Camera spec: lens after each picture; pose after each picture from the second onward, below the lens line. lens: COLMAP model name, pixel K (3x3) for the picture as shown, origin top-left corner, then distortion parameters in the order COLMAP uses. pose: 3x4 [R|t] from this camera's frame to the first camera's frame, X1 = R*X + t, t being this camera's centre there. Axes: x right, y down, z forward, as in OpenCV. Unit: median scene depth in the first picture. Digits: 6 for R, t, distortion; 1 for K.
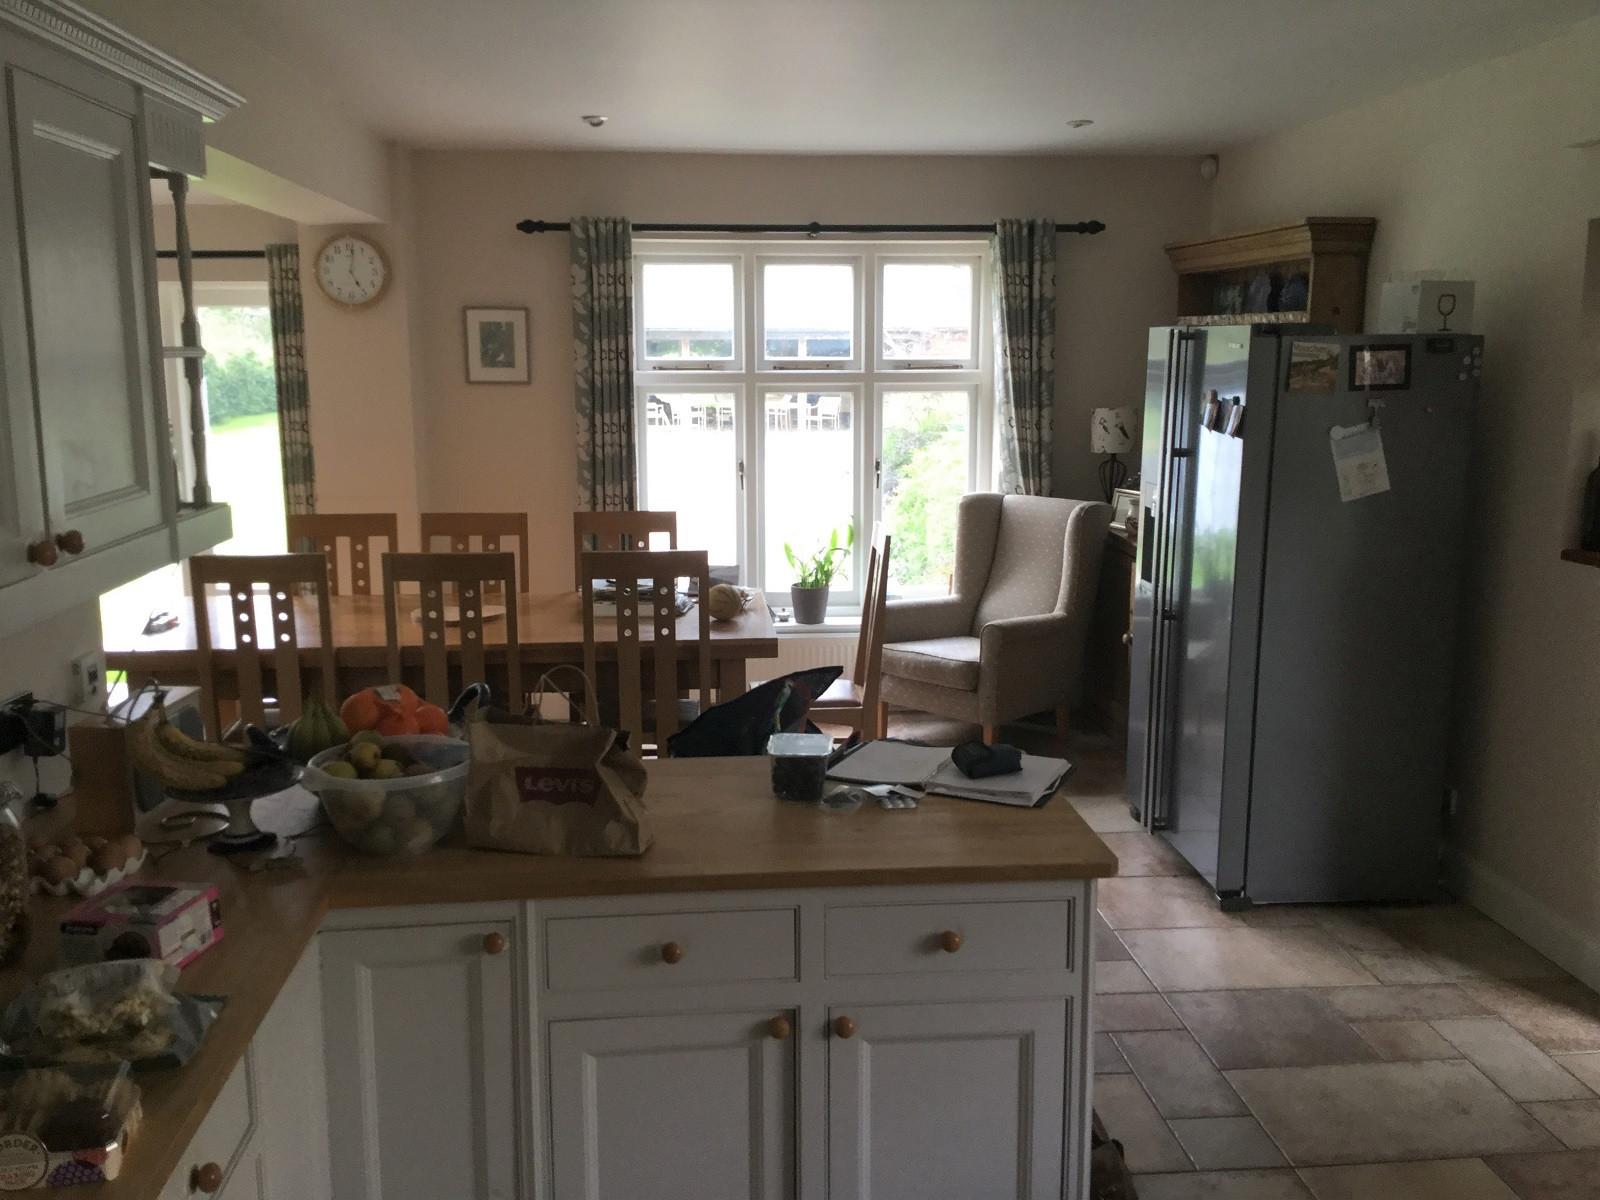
lens RADIAL K [[1430.1, 0, 800.0], [0, 1430.1, 600.0], [0, 0, 1]] dist [0.112795, -0.185159]
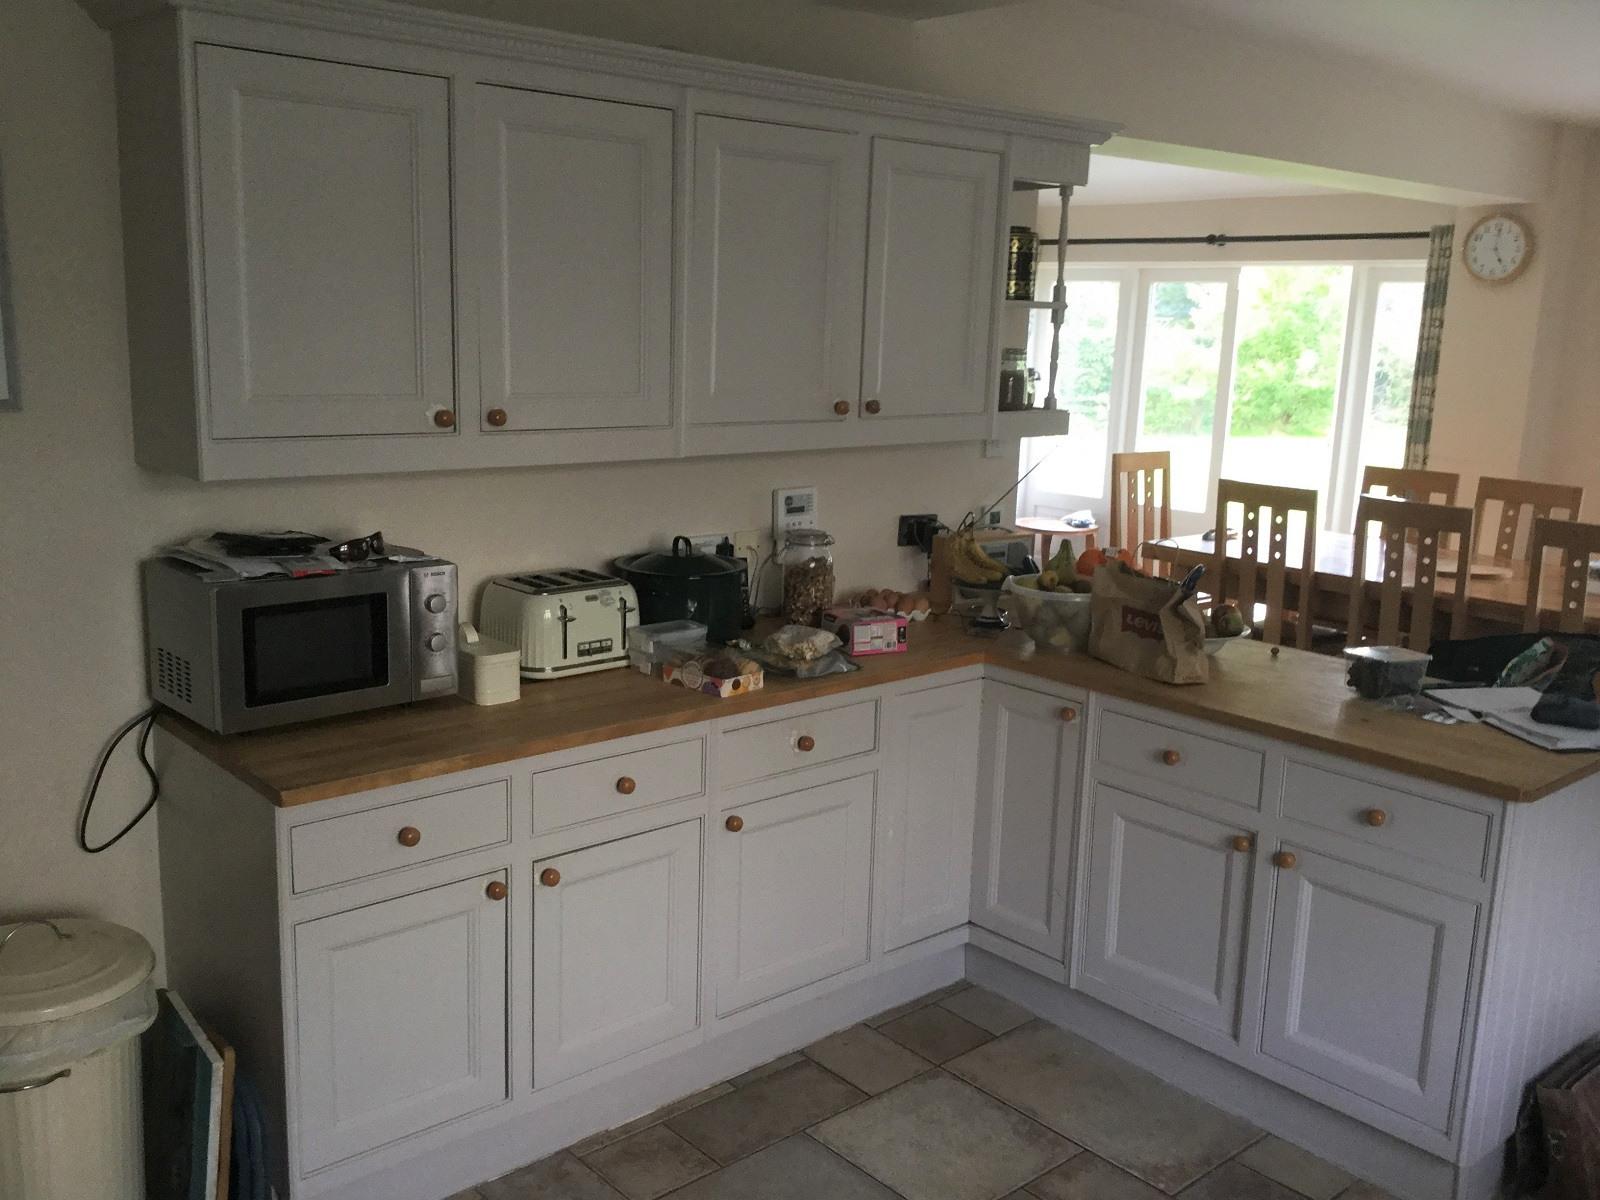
lens RADIAL K [[1430.1, 0, 800.0], [0, 1430.1, 600.0], [0, 0, 1]] dist [0.112795, -0.185159]
pose [[0.596495, 0.182370, -0.781623, 0.638049], [-0.173738, 0.980093, 0.096089, 0.028718], [0.783587, 0.078481, 0.616305, -0.095008]]
